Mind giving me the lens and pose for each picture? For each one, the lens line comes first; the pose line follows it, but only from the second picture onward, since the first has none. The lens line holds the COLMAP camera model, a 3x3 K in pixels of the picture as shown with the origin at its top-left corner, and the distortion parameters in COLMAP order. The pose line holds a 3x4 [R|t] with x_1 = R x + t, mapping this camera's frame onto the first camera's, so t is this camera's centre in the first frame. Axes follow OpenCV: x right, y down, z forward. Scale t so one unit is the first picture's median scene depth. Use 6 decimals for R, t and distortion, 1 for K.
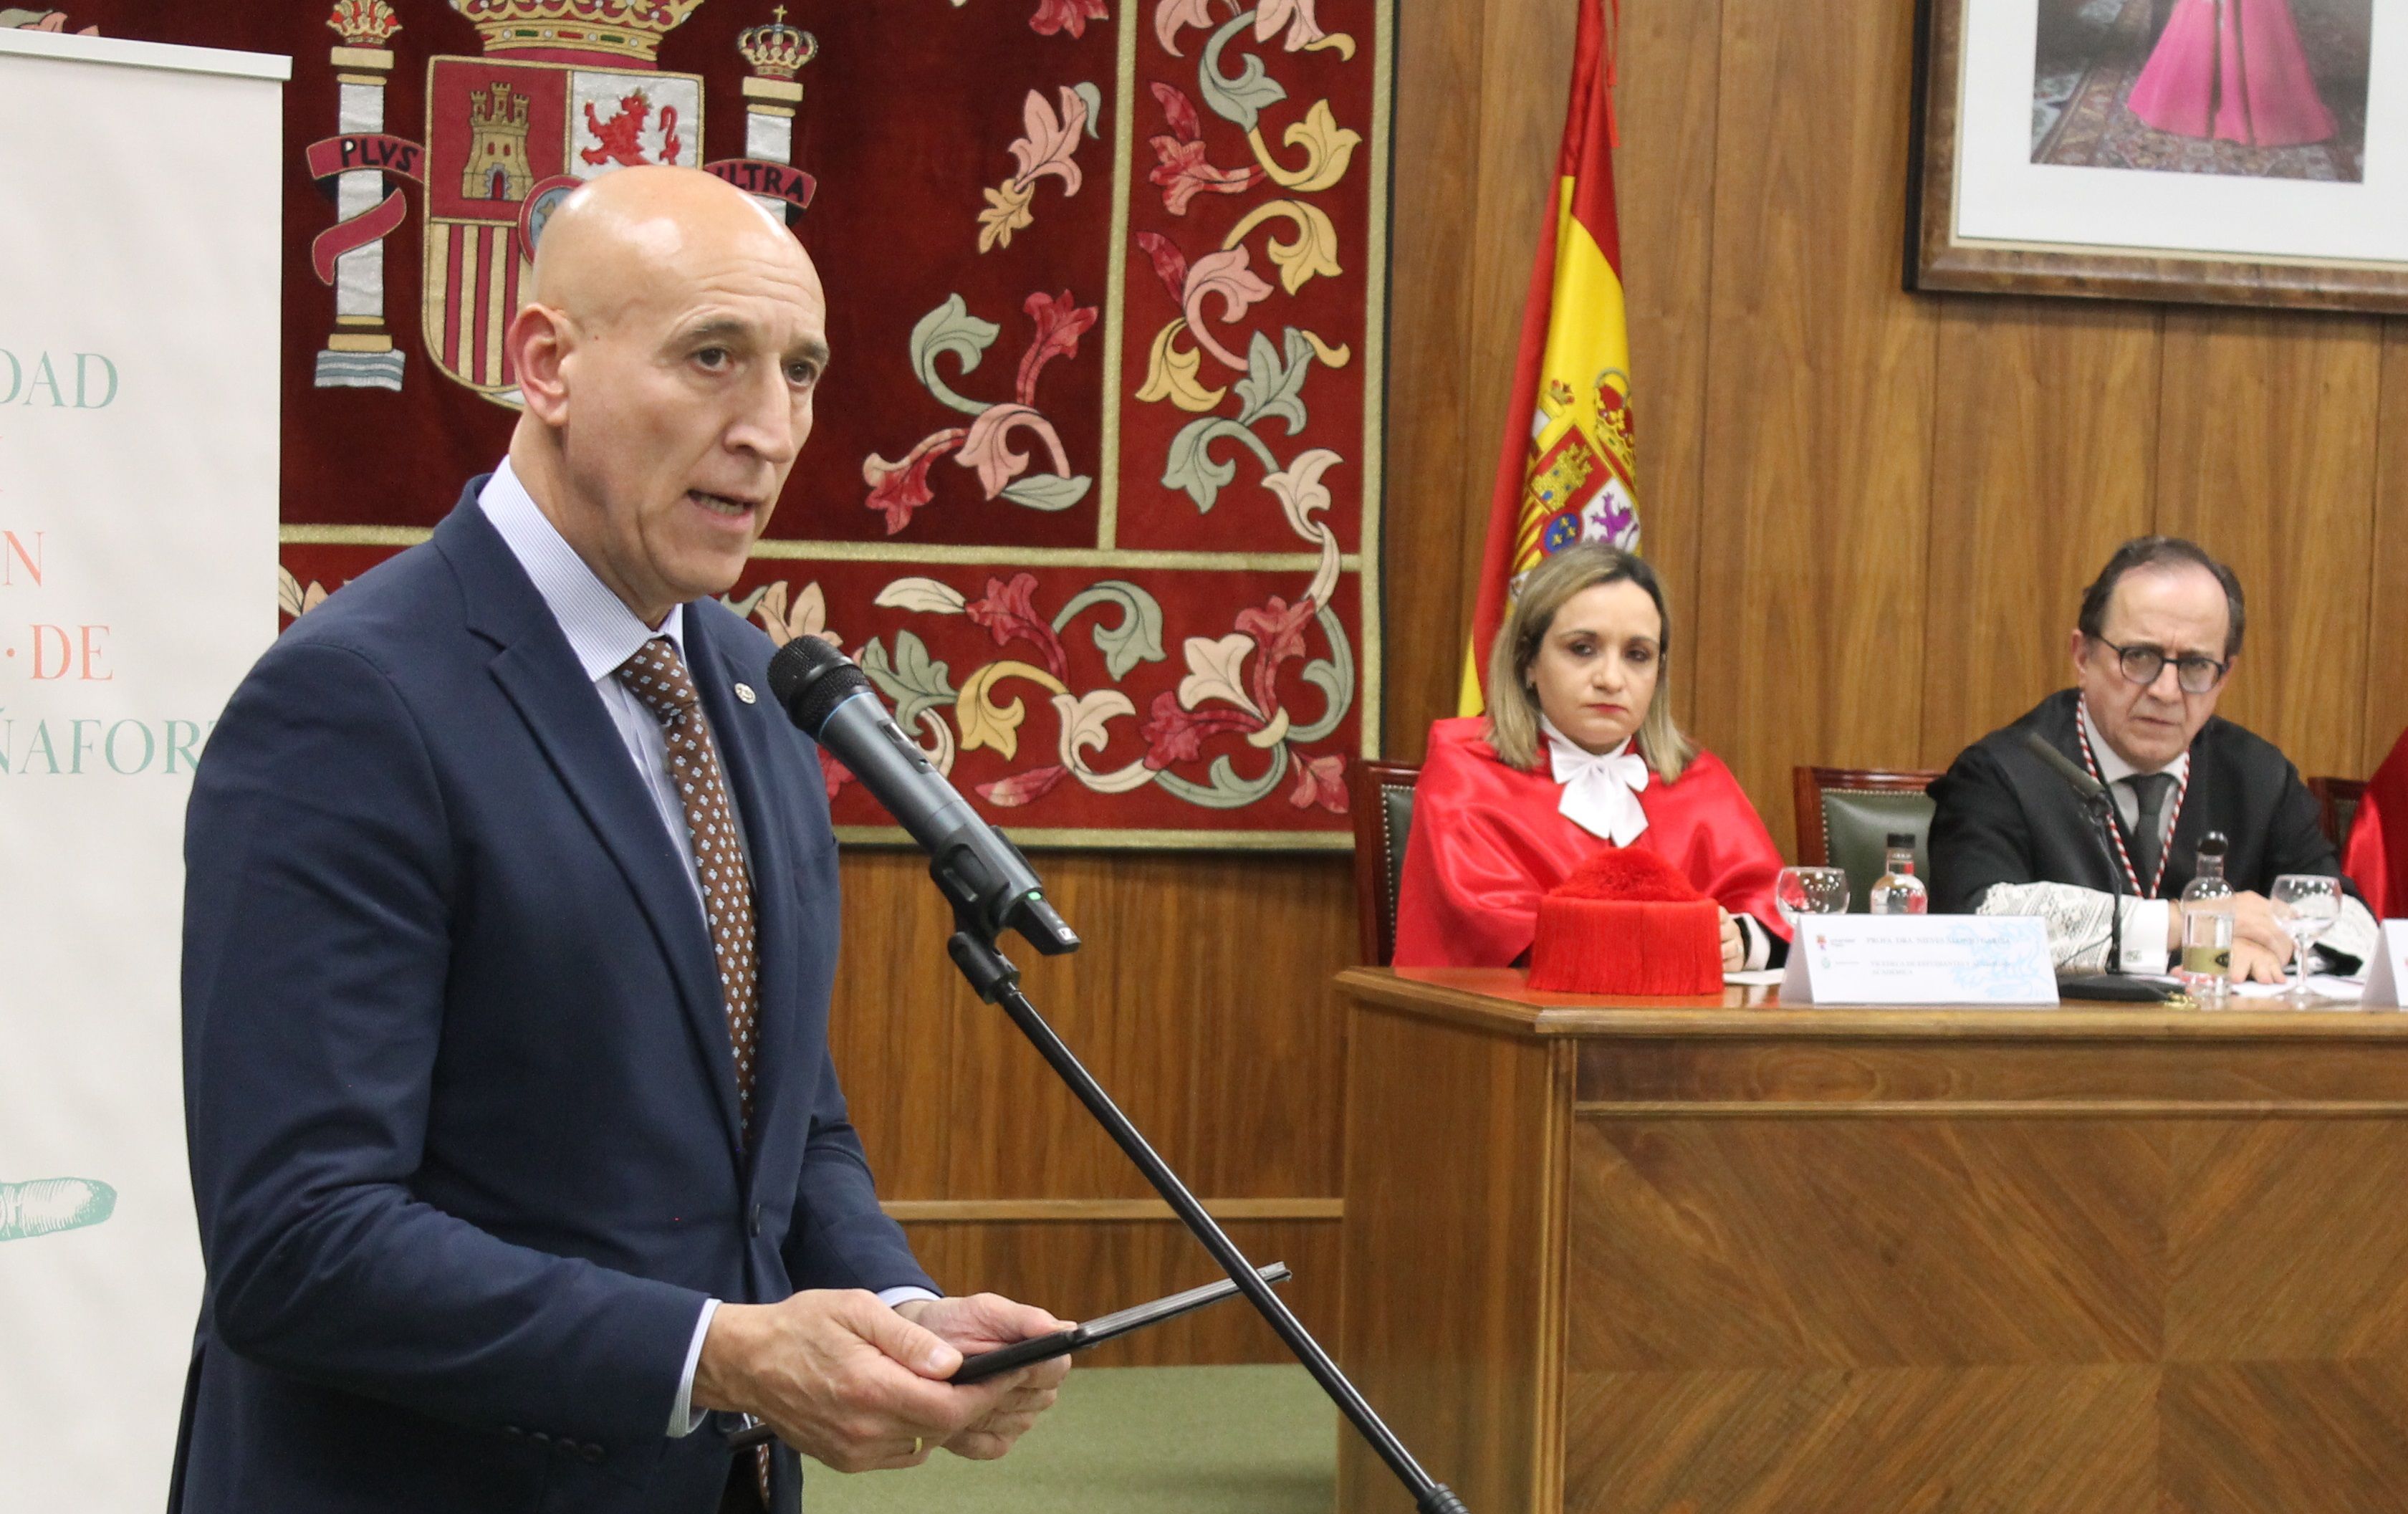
lens RADIAL K [[5912.3, 0, 1395.5], [0, 5912.3, 897.4], [0, 0, 1]] dist [0.063278, -0.276048]
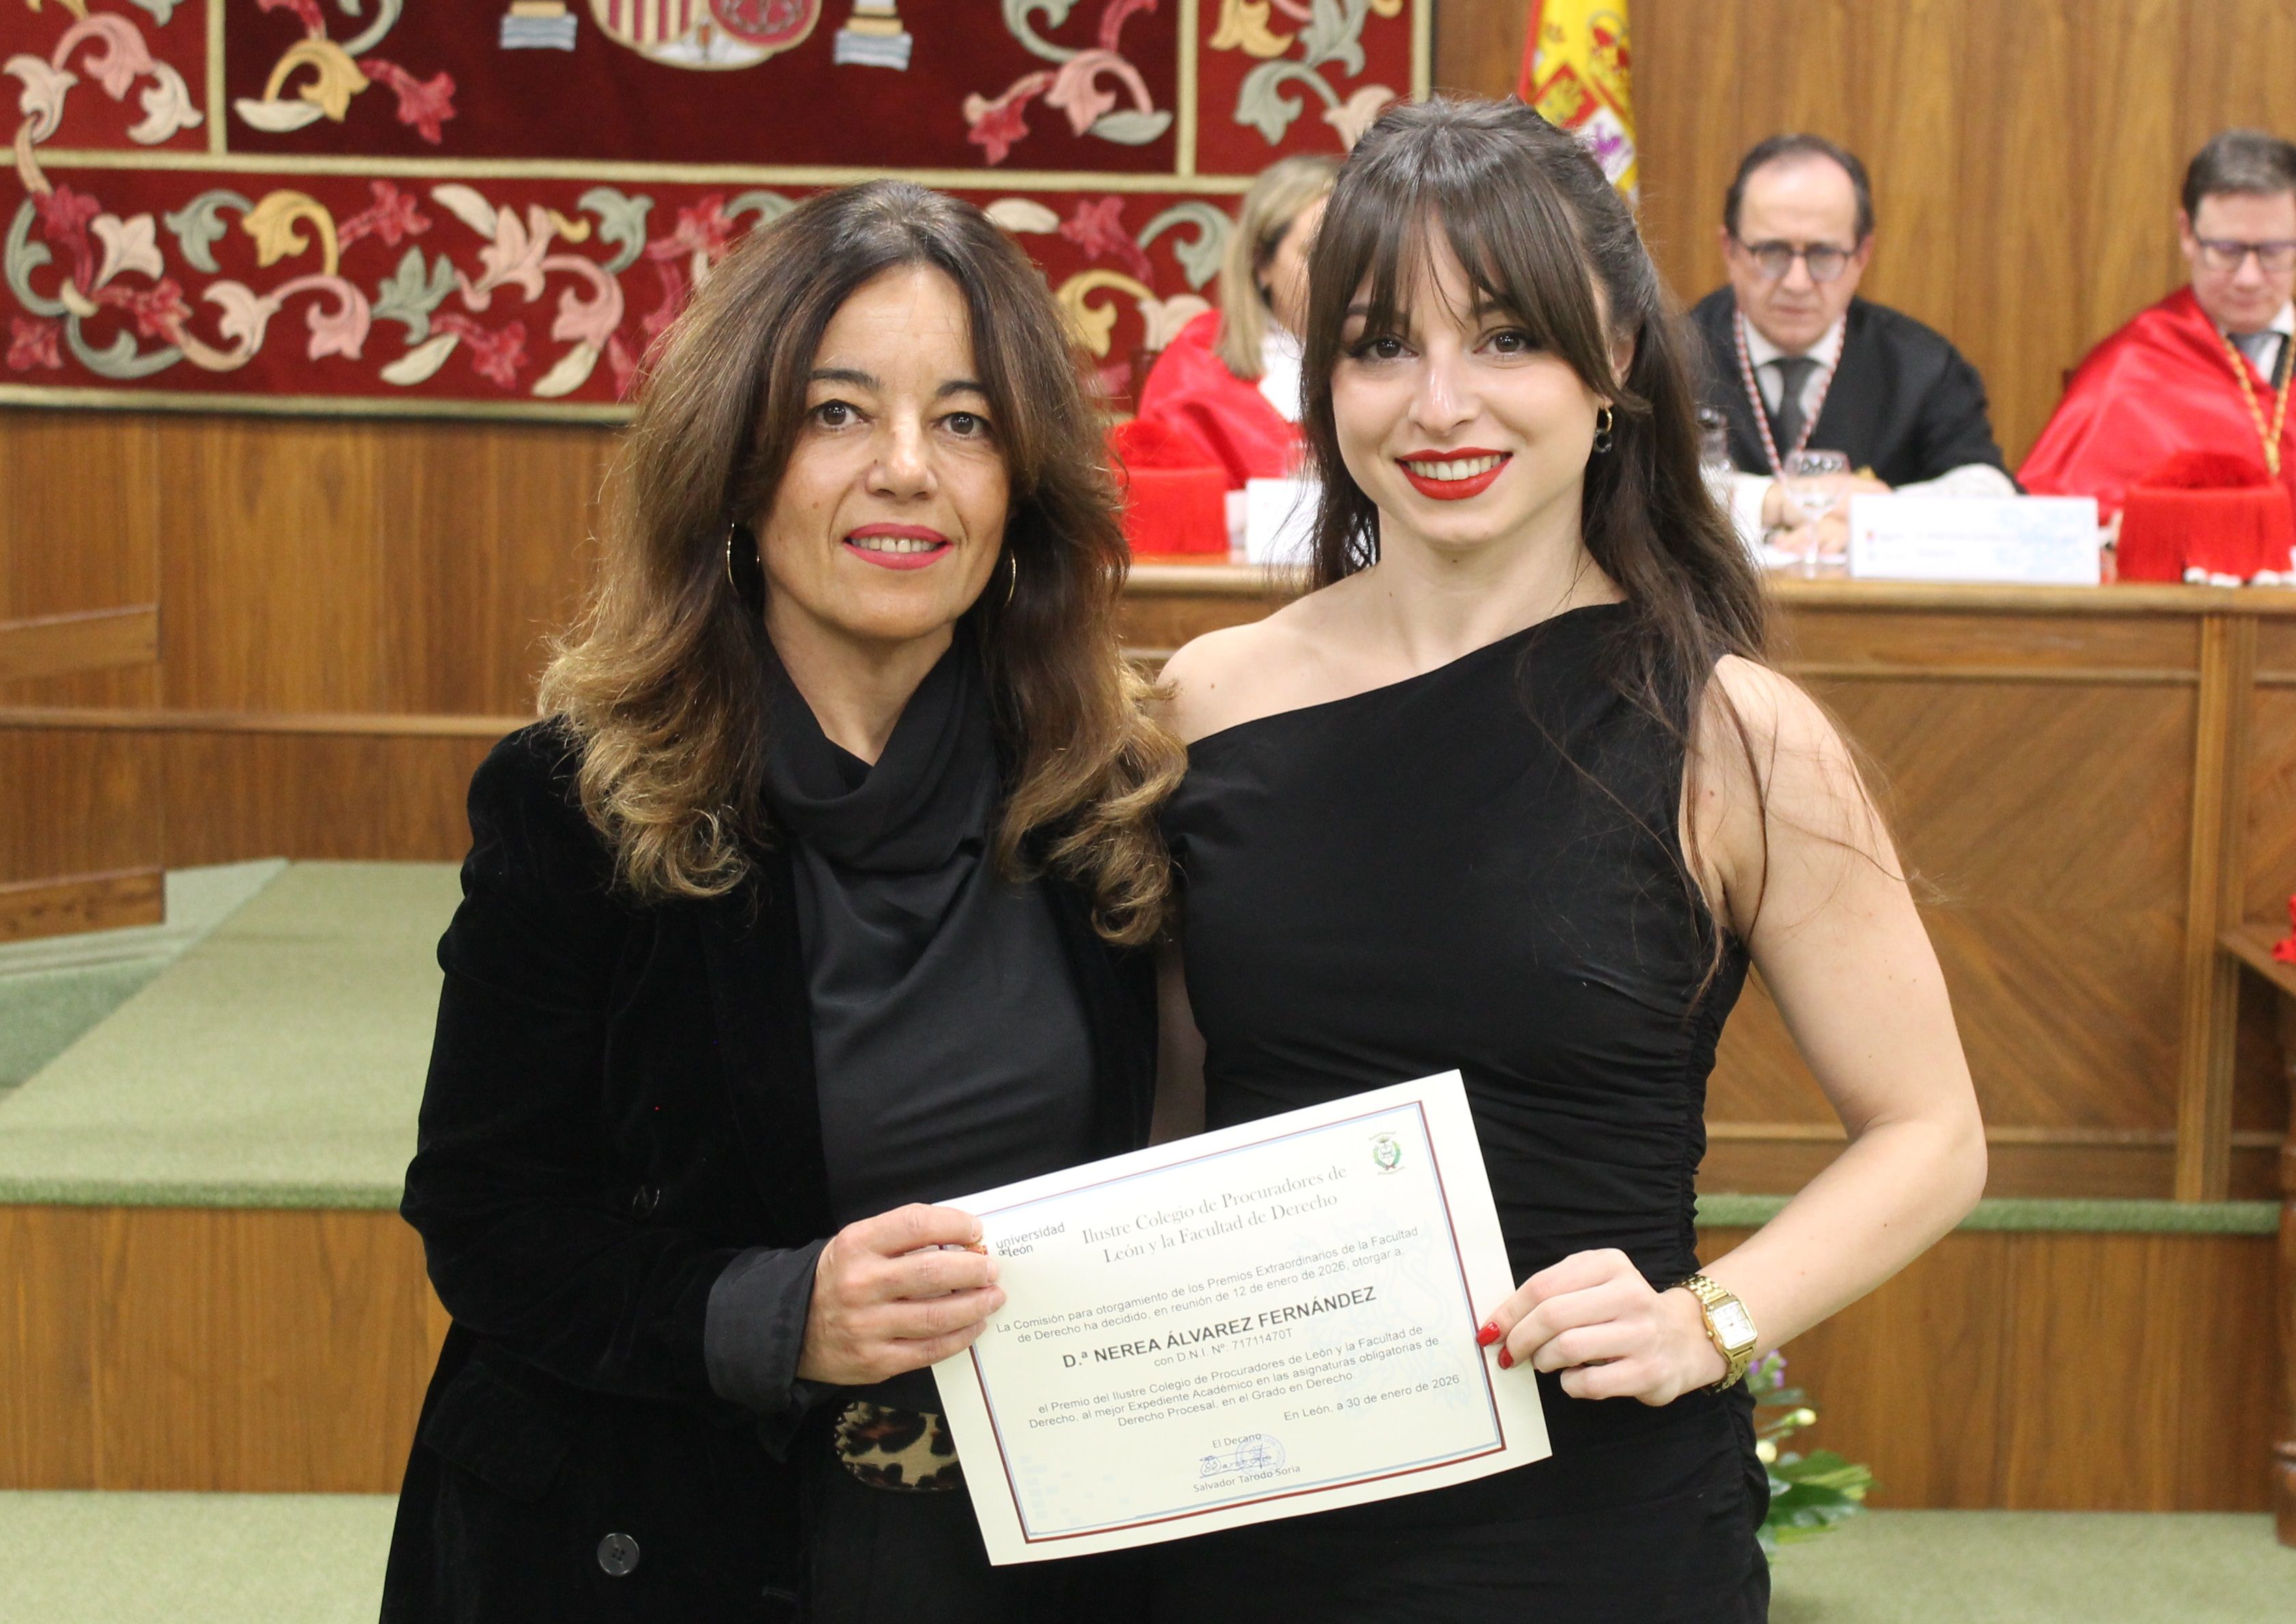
lens RADIAL K [[4516.7, 0, 1334.2], [0, 4516.7, 804.9], [0, 0, 1]] dist [-0.035610, 0.170074]
pose [[0.953204, 0.031277, -0.300706, 0.252088], [-0.011171, 0.997599, 0.068351, 0.003958], [0.302122, -0.061793, 0.951264, 0.151998]]
